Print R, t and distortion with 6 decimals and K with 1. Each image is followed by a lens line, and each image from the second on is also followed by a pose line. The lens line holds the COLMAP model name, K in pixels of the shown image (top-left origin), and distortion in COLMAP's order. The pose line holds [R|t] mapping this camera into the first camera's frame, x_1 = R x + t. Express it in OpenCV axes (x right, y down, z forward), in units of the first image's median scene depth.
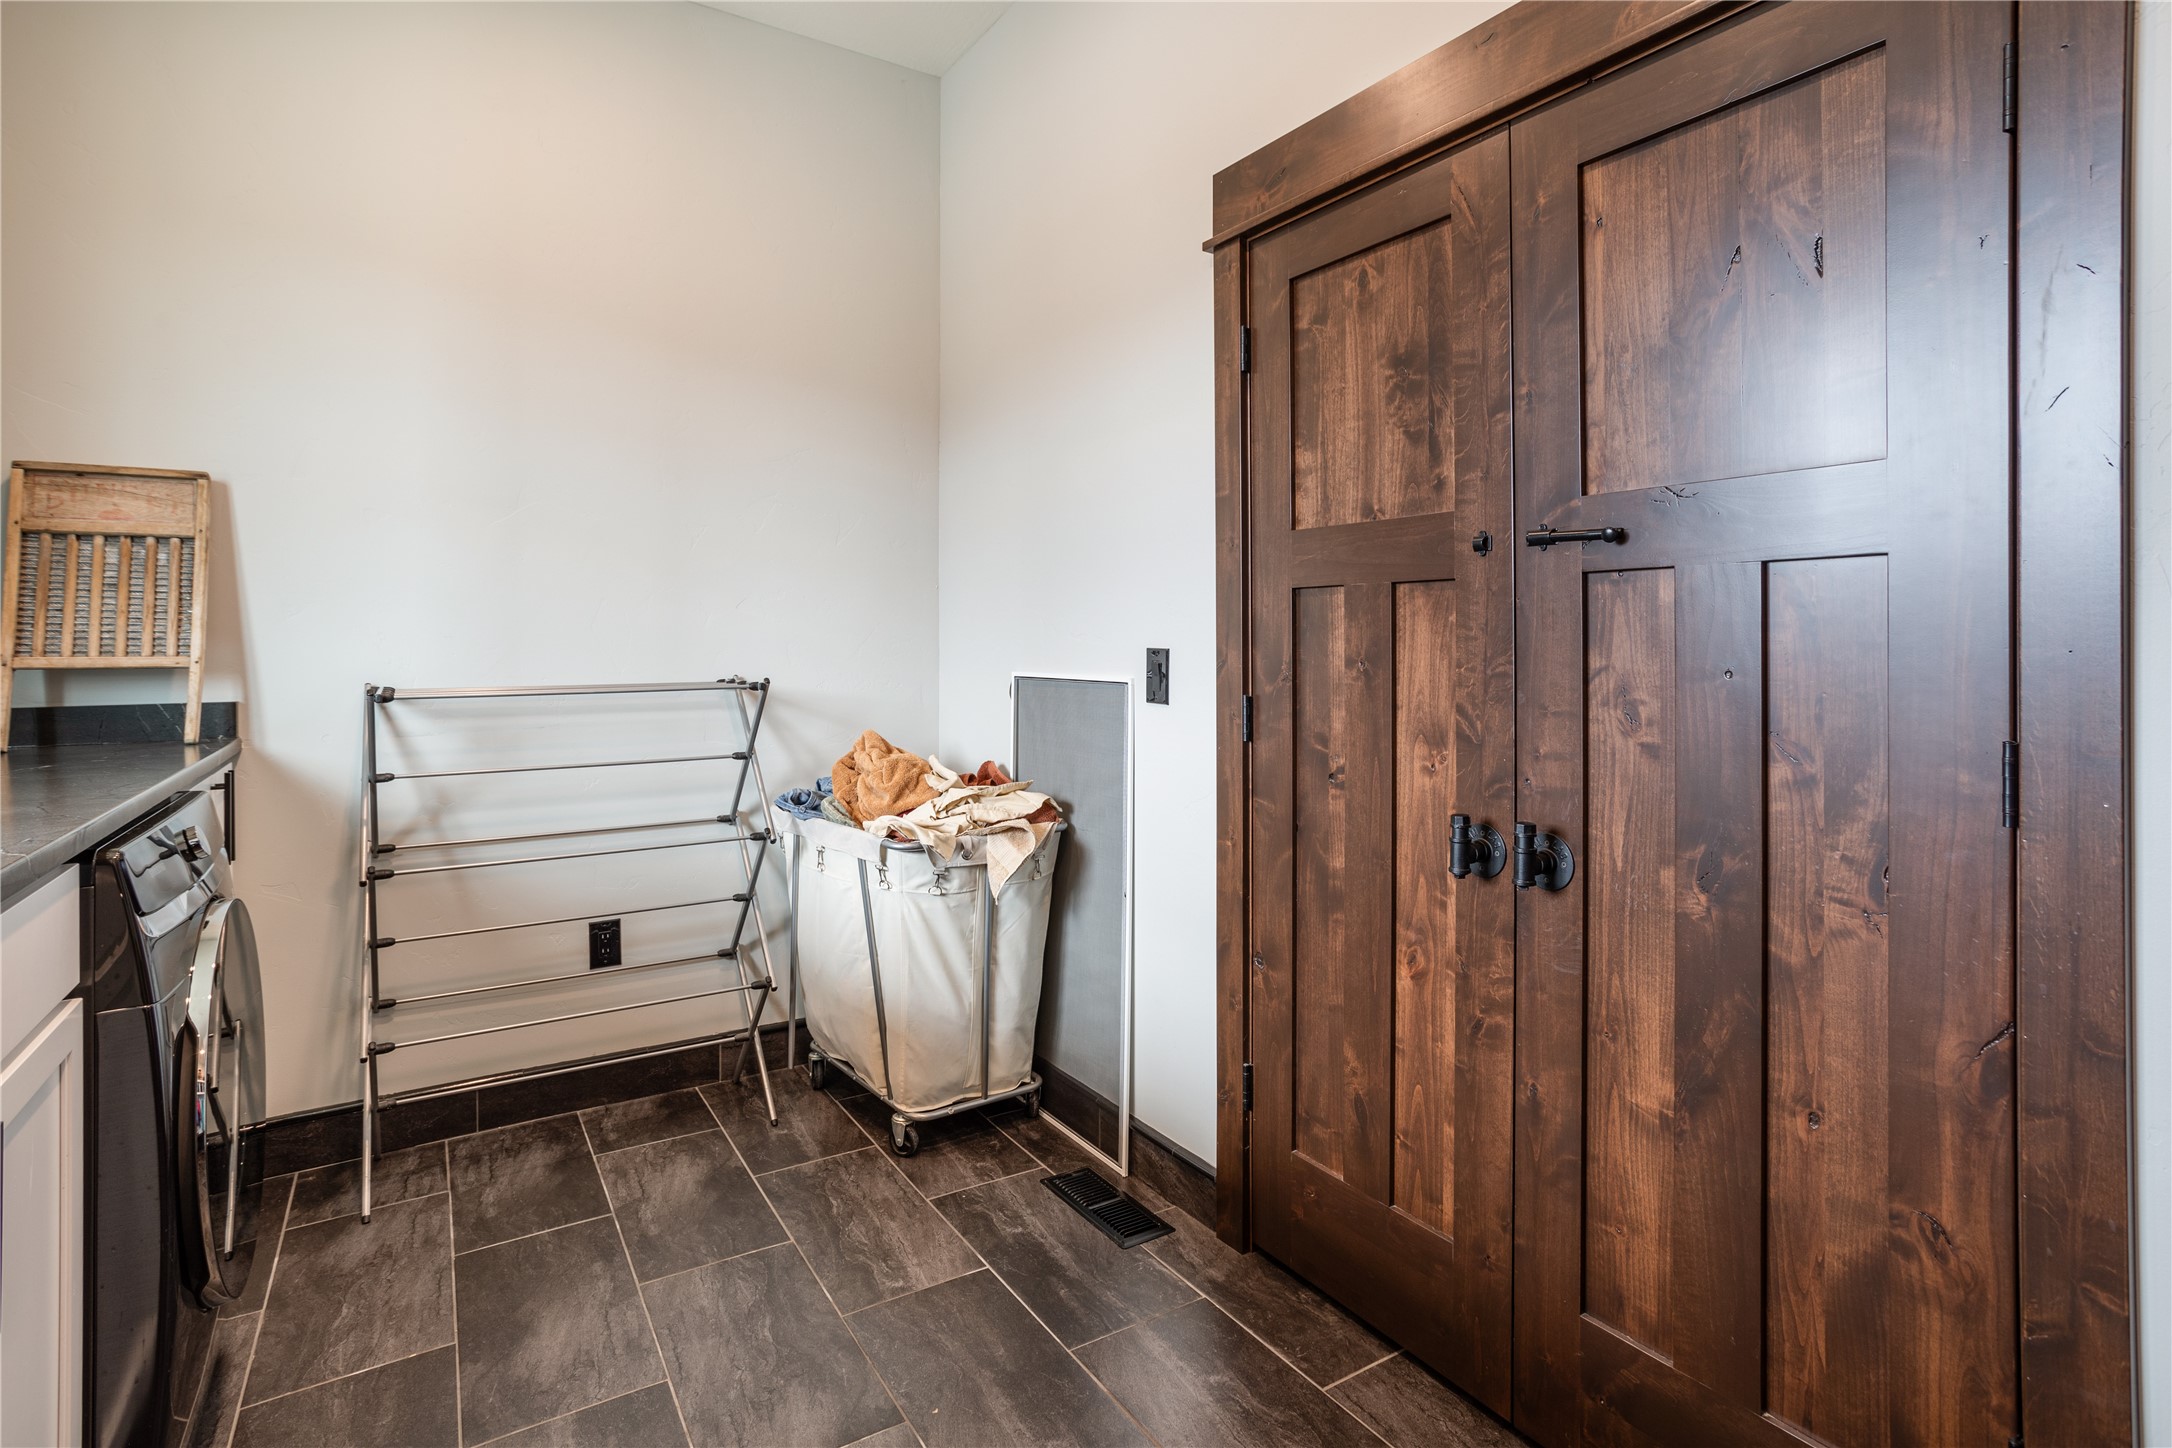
lens RADIAL K [[1045.4, 0, 1099.8], [0, 1045.4, 637.6], [0, 0, 1]] dist [-0.032639, -0.000431]
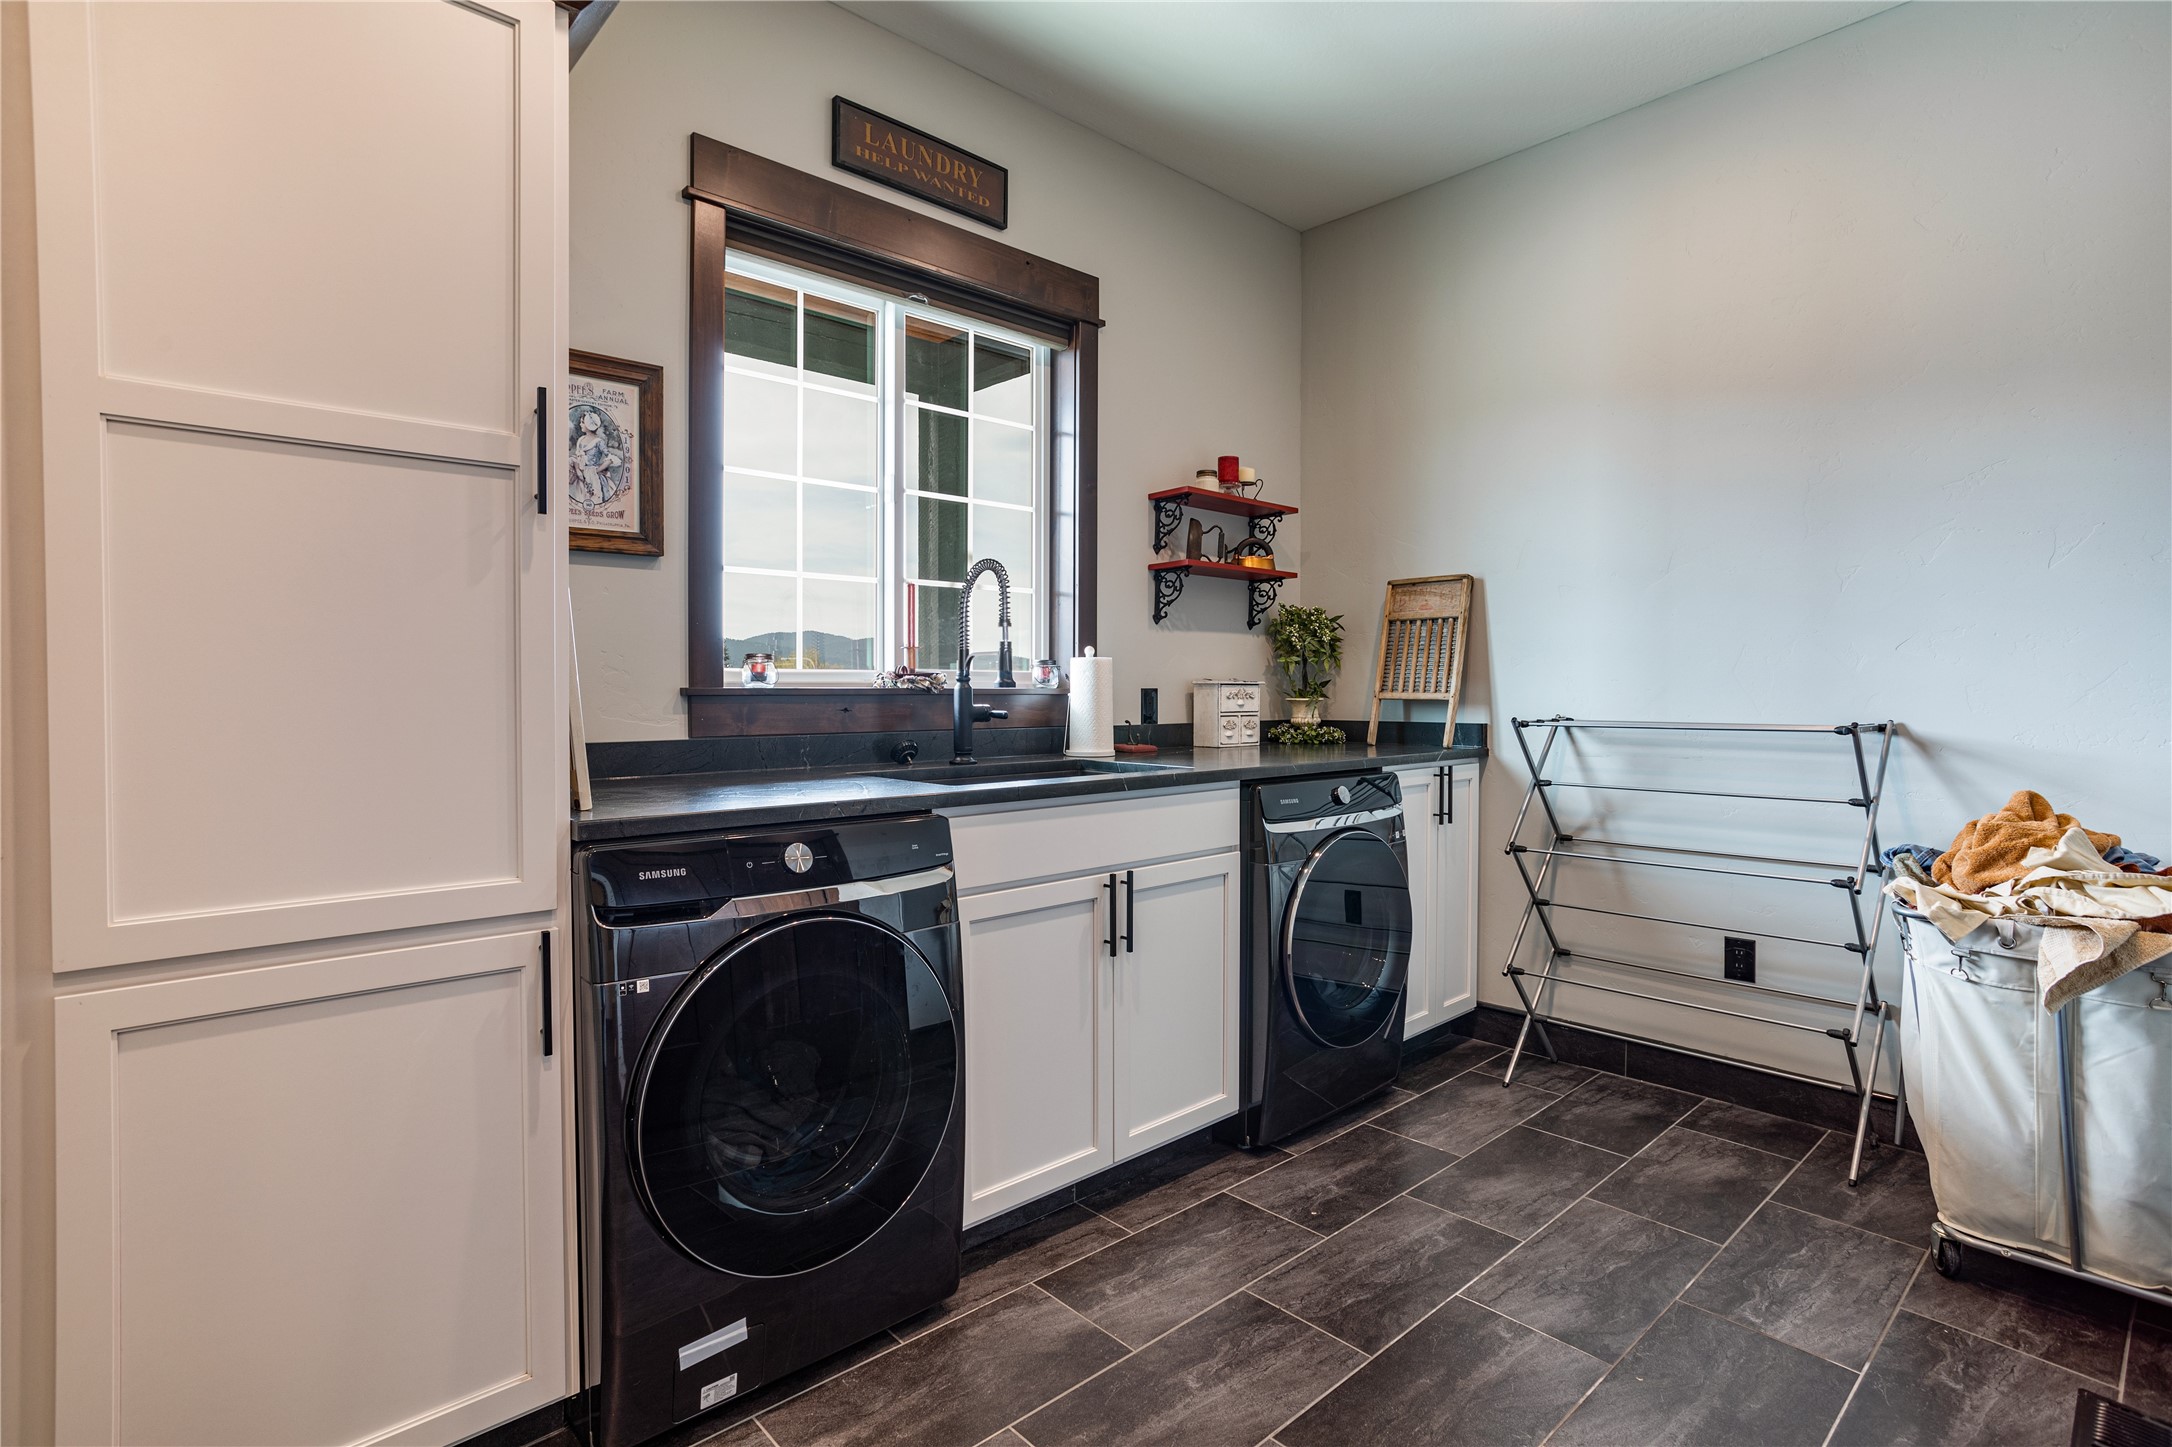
lens RADIAL K [[1045.4, 0, 1086.9], [0, 1045.4, 716.3], [0, 0, 1]] dist [-0.032639, -0.000431]
pose [[0.157349, 0.027856, -0.987150, 0.562293], [0.003815, 0.999577, 0.028815, 0.005115], [0.987536, -0.008300, 0.157177, 0.170799]]
